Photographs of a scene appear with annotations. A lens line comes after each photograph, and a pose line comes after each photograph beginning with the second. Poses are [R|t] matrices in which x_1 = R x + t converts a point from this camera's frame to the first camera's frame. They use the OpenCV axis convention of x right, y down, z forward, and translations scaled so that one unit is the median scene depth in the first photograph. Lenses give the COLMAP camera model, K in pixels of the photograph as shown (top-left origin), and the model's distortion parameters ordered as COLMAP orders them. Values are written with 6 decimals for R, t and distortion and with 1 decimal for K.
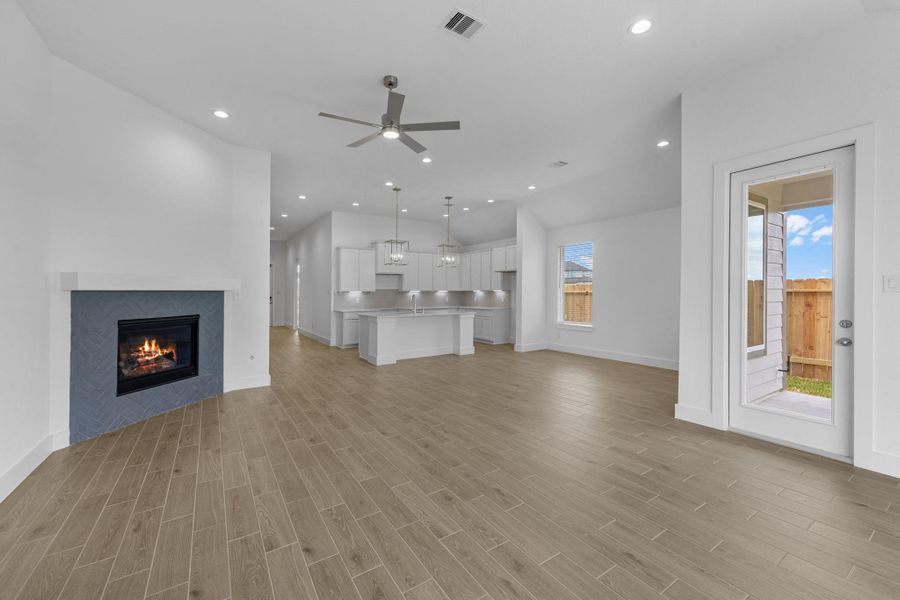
lens RADIAL K [[377.3, 0, 433.4], [0, 377.3, 294.1], [0, 0, 1]] dist [0.003728, 0.000309]
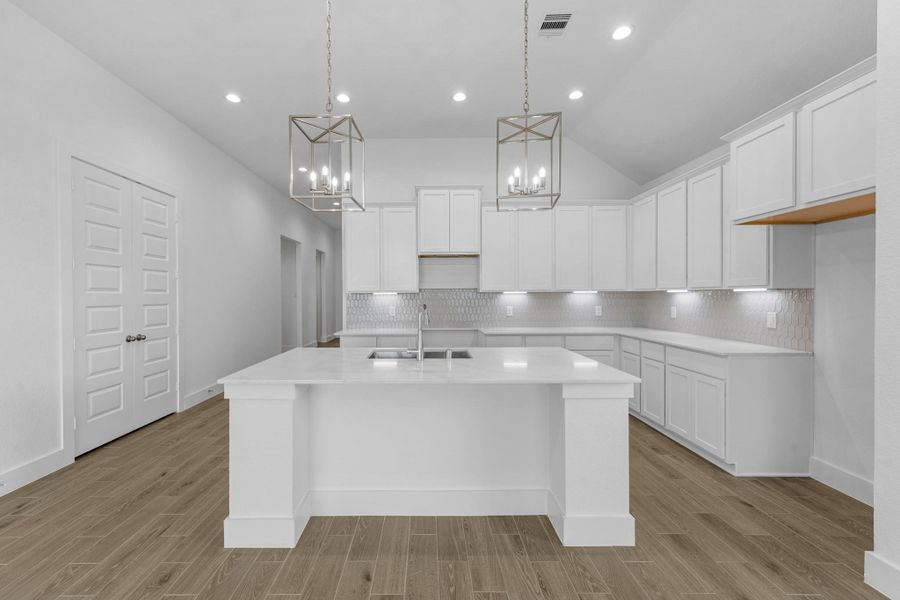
lens RADIAL K [[377.3, 0, 433.4], [0, 377.3, 294.1], [0, 0, 1]] dist [0.003728, 0.000309]
pose [[0.865188, 0.003524, -0.501435, 0.103939], [-0.005365, 0.999983, -0.002230, -0.003745], [0.501419, 0.004620, 0.865192, 0.618817]]
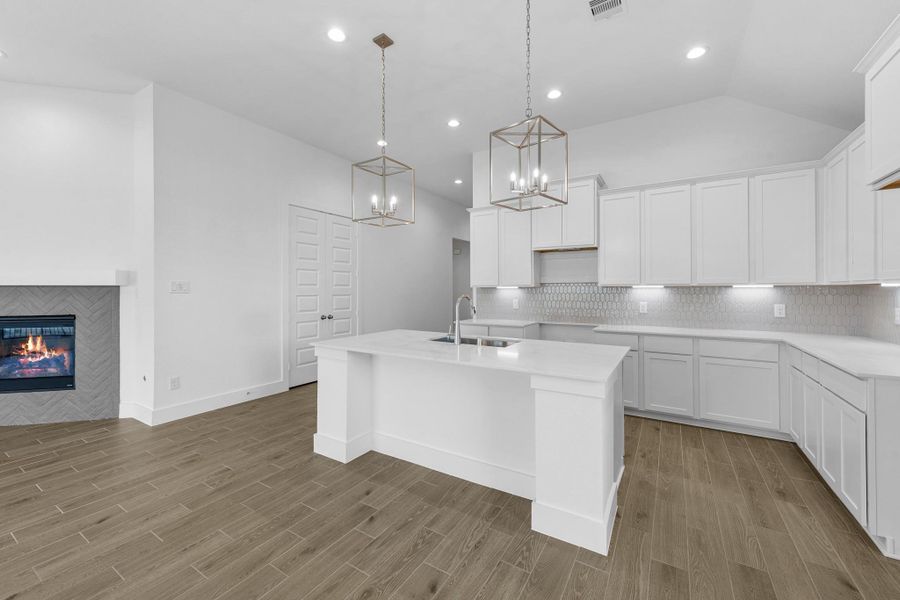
lens RADIAL K [[380.9, 0, 448.4], [0, 380.9, 283.9], [0, 0, 1]] dist [0.001343, 0.000215]
pose [[0.455918, -0.004014, -0.890013, 0.247181], [-0.007634, 0.999935, -0.008420, -0.005446], [0.889989, 0.010633, 0.455858, 0.696939]]
